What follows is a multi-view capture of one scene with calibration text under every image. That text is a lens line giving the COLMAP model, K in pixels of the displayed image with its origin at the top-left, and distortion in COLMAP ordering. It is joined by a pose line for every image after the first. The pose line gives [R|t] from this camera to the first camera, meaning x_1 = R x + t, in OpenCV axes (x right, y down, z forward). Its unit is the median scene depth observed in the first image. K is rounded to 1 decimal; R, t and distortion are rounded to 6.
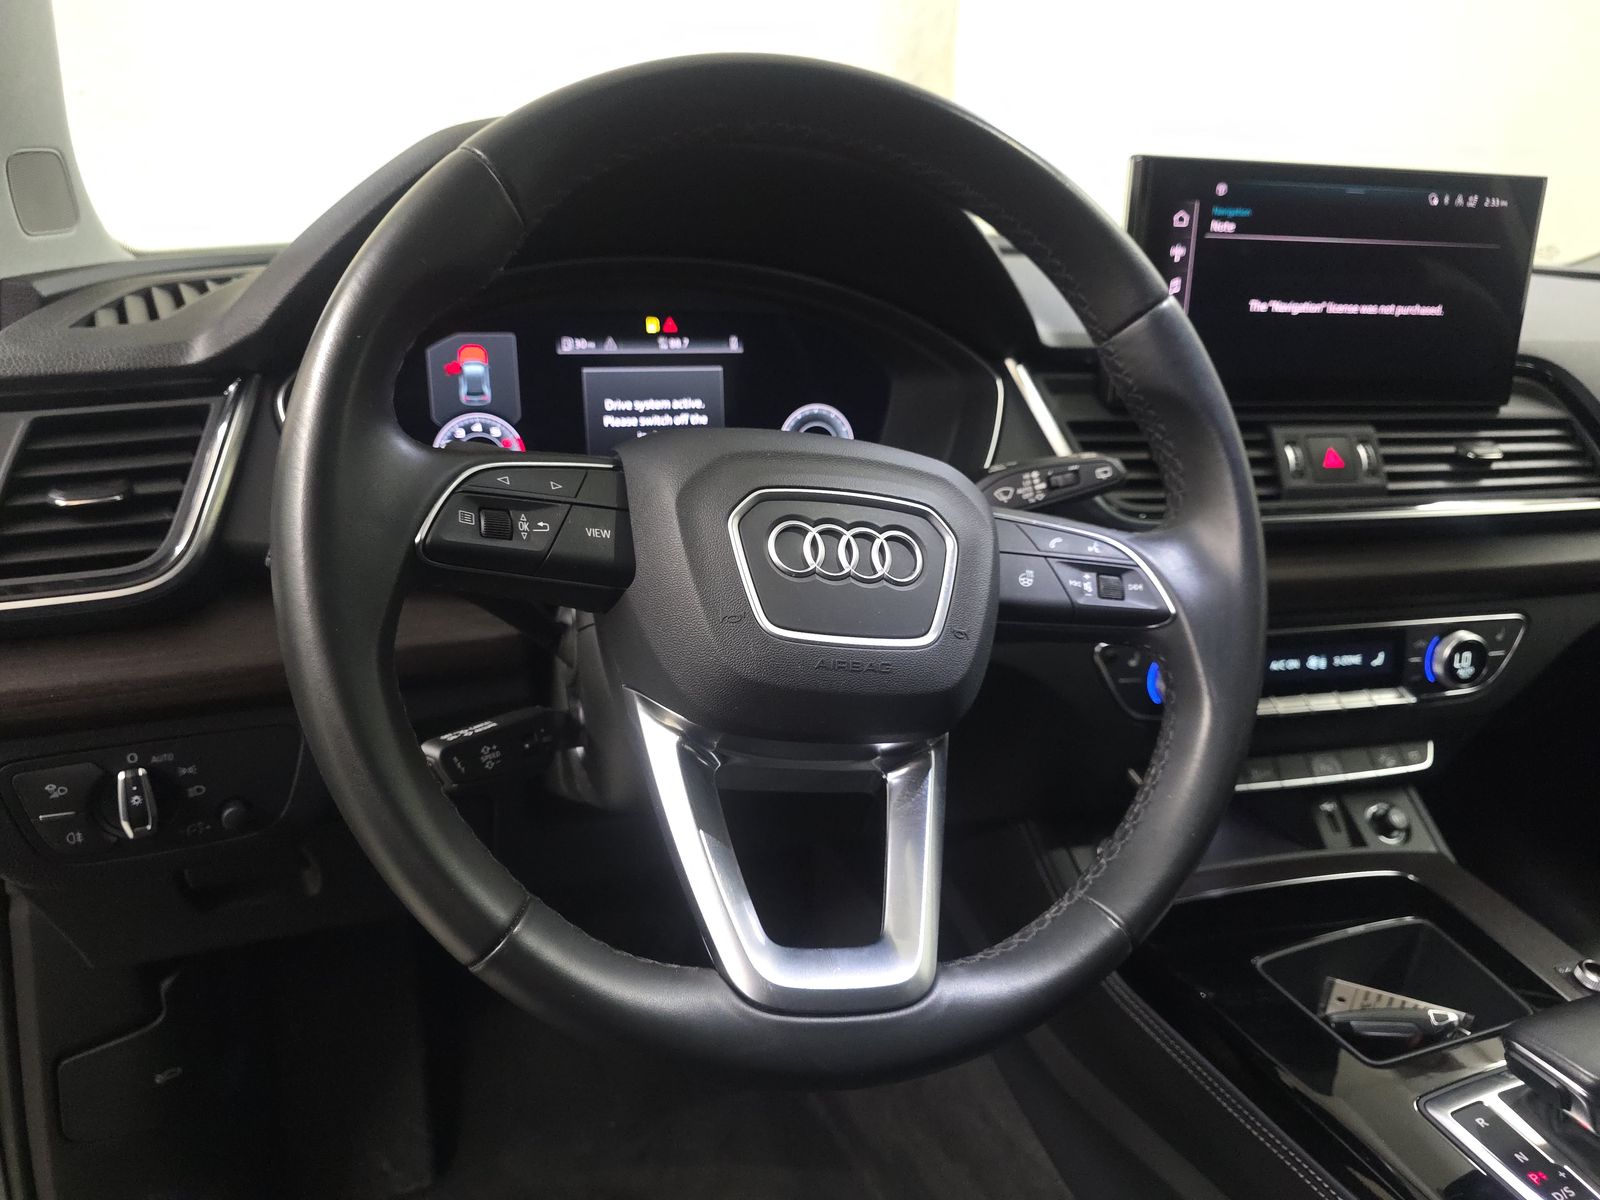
lens RADIAL K [[1048.1, 0, 694.7], [0, 1048.1, 615.8], [0, 0, 1]] dist [0.036490, -0.033019]
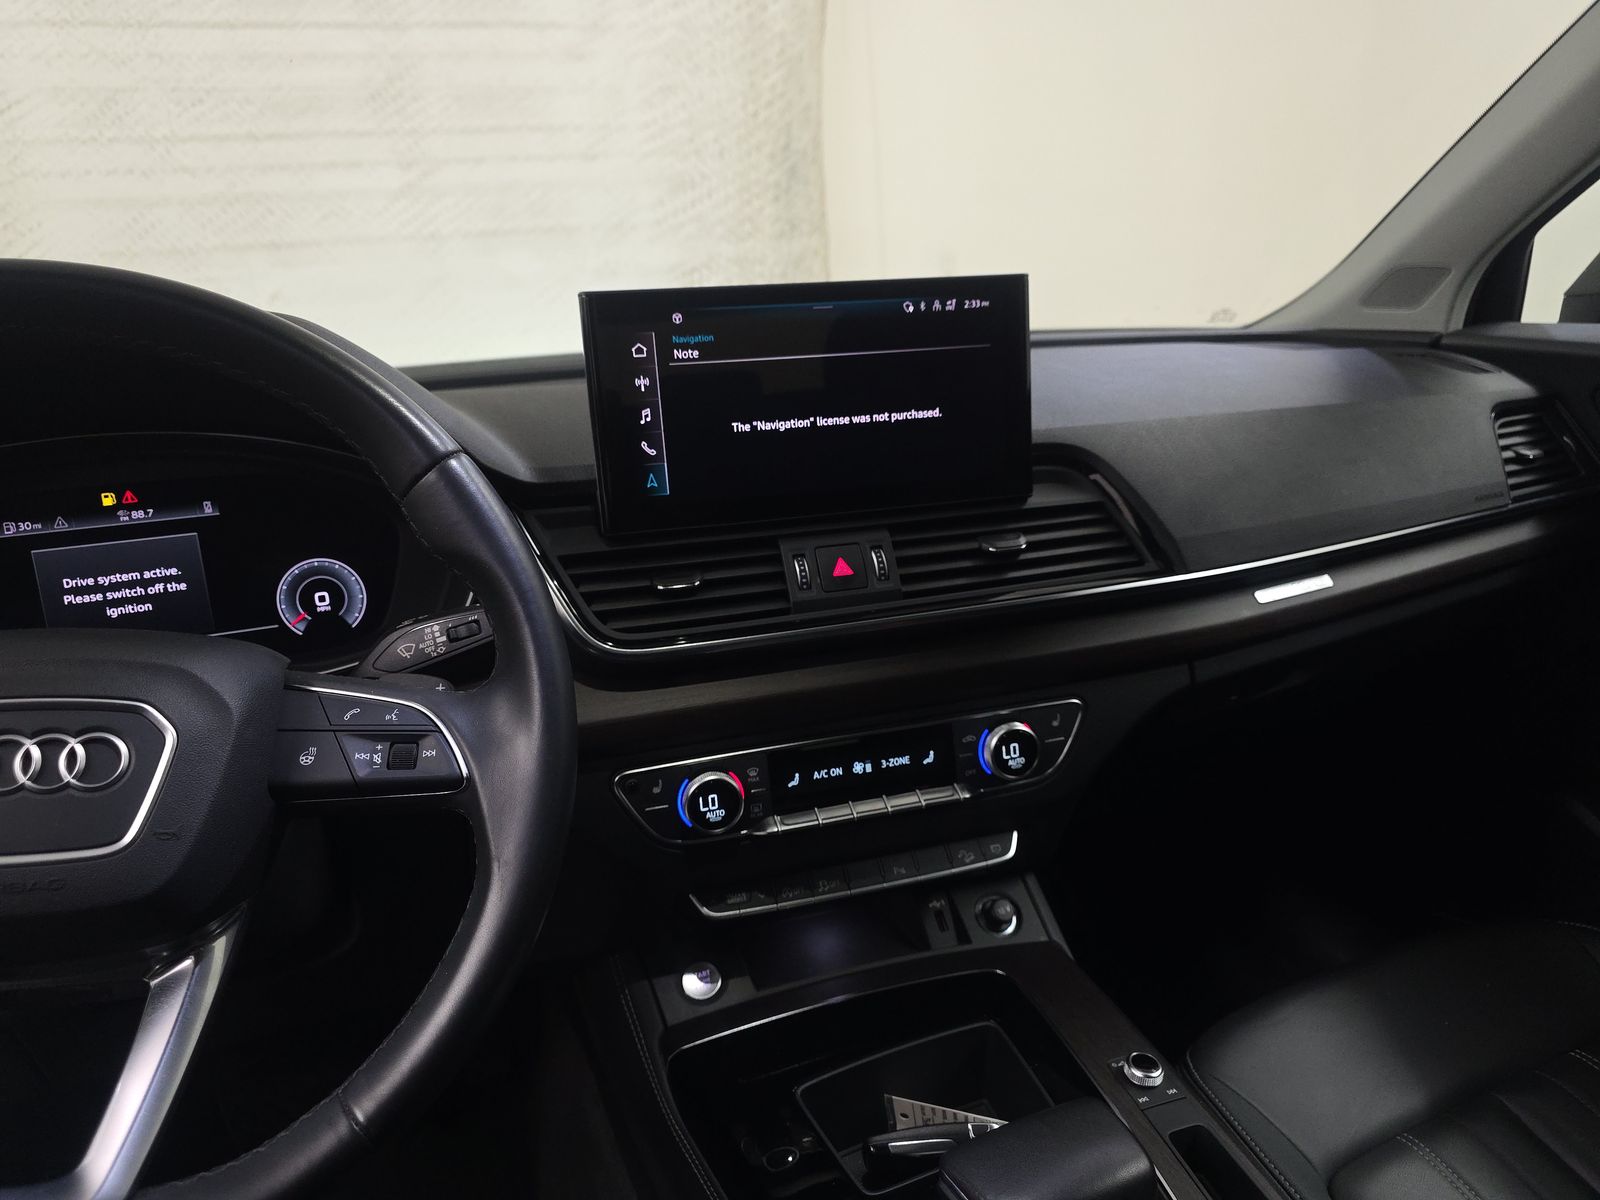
lens RADIAL K [[1048.1, 0, 800.6], [0, 1048.1, 626.3], [0, 0, 1]] dist [0.036490, -0.033019]
pose [[0.995719, -0.090305, 0.019690, 0.543484], [0.091204, 0.994531, -0.050900, -0.045680], [-0.014986, 0.052478, 0.998510, 0.006454]]
